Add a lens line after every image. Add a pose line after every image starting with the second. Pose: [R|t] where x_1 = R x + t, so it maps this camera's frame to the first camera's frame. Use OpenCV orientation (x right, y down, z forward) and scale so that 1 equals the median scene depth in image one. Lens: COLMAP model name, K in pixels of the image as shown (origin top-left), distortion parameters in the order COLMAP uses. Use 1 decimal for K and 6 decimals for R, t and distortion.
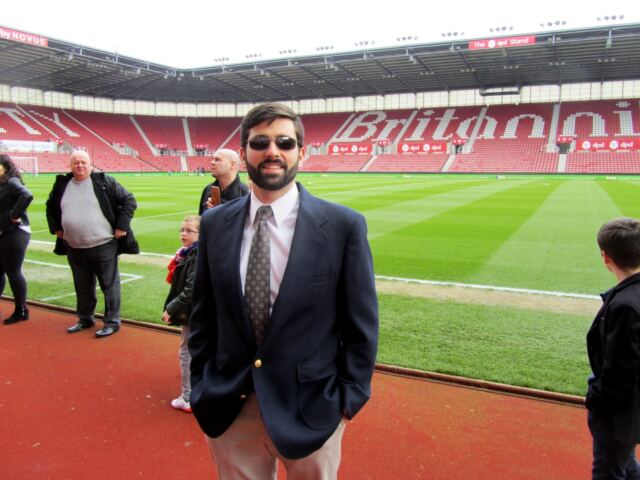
lens RADIAL K [[530.6, 0, 335.8], [0, 530.6, 200.5], [0, 0, 1]] dist [-0.024246, -0.001521]
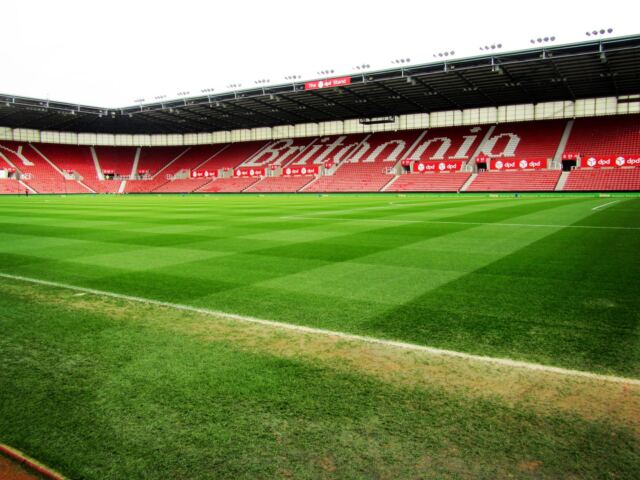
lens RADIAL K [[530.6, 0, 323.3], [0, 530.6, 244.7], [0, 0, 1]] dist [-0.024246, -0.001521]
pose [[0.993633, 0.001626, -0.112652, 0.314712], [0.003477, 0.998977, 0.045089, 0.009437], [0.112610, -0.045193, 0.992611, -0.152348]]
